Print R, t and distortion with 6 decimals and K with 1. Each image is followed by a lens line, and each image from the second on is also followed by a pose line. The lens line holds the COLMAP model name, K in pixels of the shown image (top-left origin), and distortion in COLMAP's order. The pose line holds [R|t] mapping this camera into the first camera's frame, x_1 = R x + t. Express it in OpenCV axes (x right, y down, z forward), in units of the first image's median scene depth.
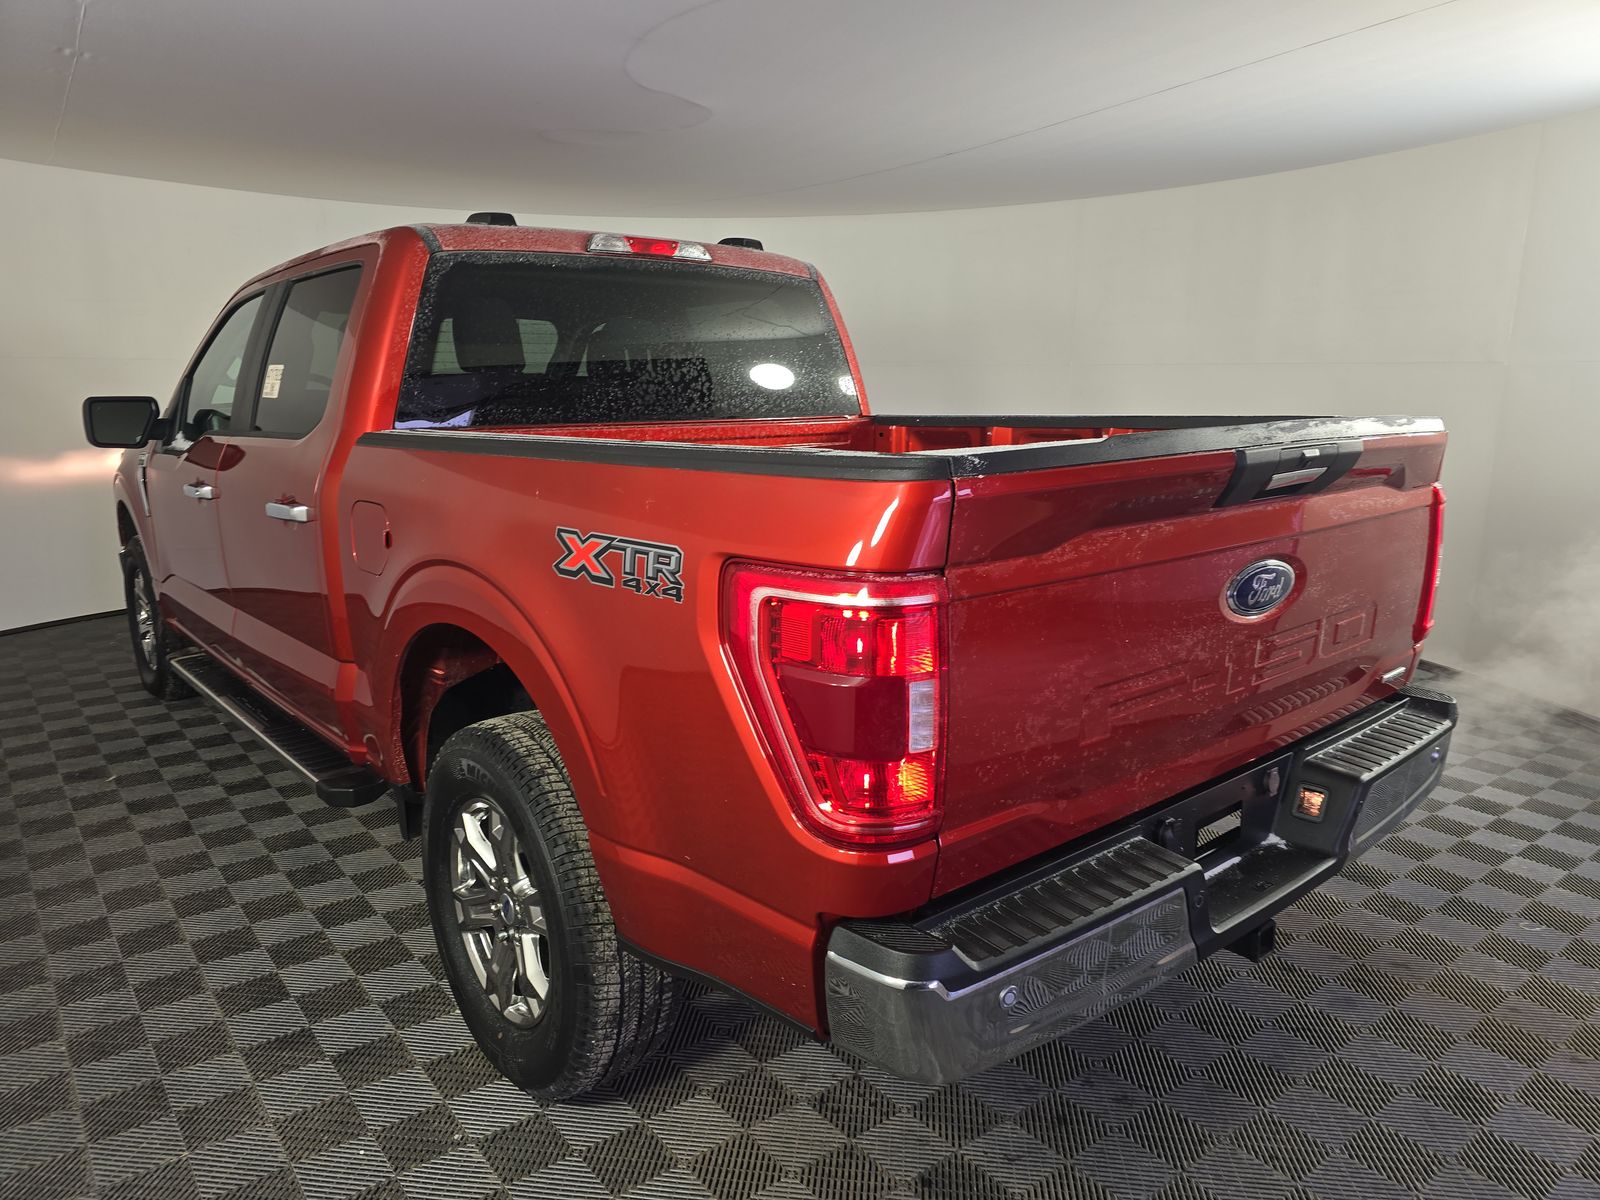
lens RADIAL K [[1075.7, 0, 797.4], [0, 1075.7, 601.4], [0, 0, 1]] dist [0.034771, -0.028917]
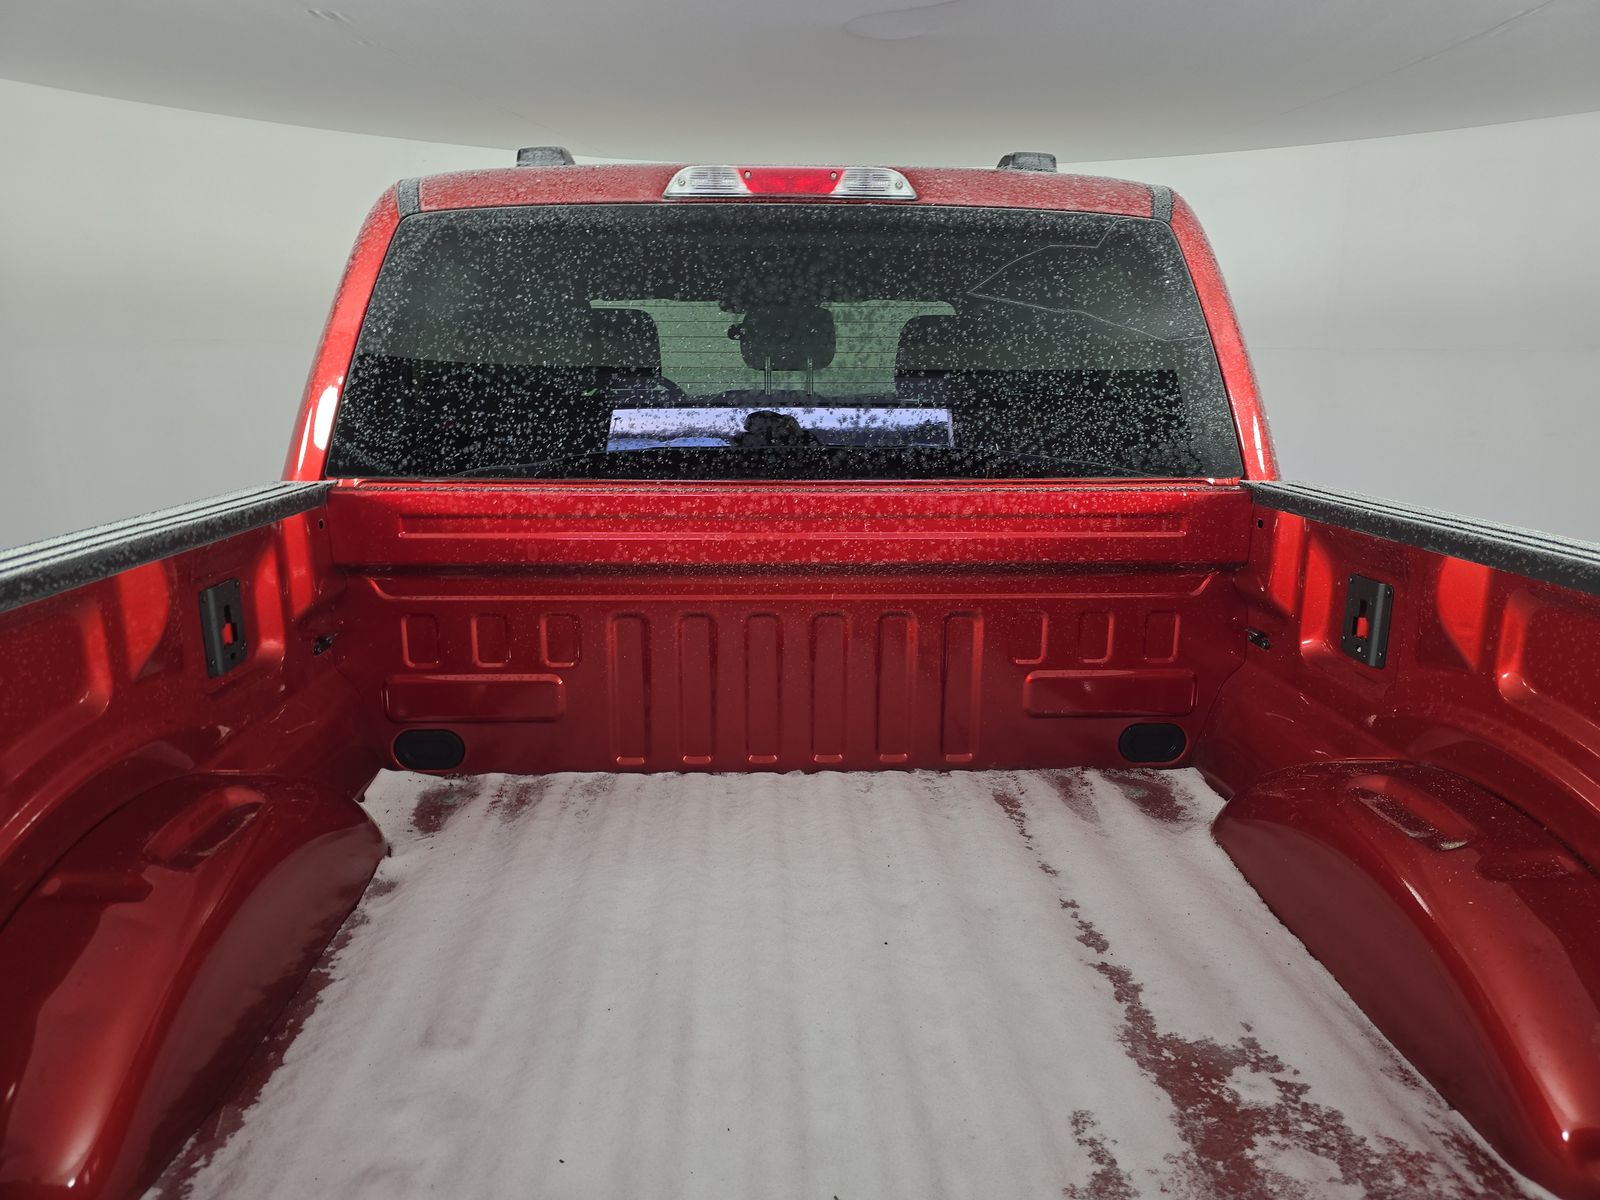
lens RADIAL K [[1075.7, 0, 796.9], [0, 1075.7, 590.8], [0, 0, 1]] dist [0.034771, -0.028917]
pose [[0.783721, 0.144010, -0.604187, 0.251140], [-0.132740, 0.989110, 0.063574, -0.148543], [0.606763, 0.030376, 0.794302, 0.549388]]
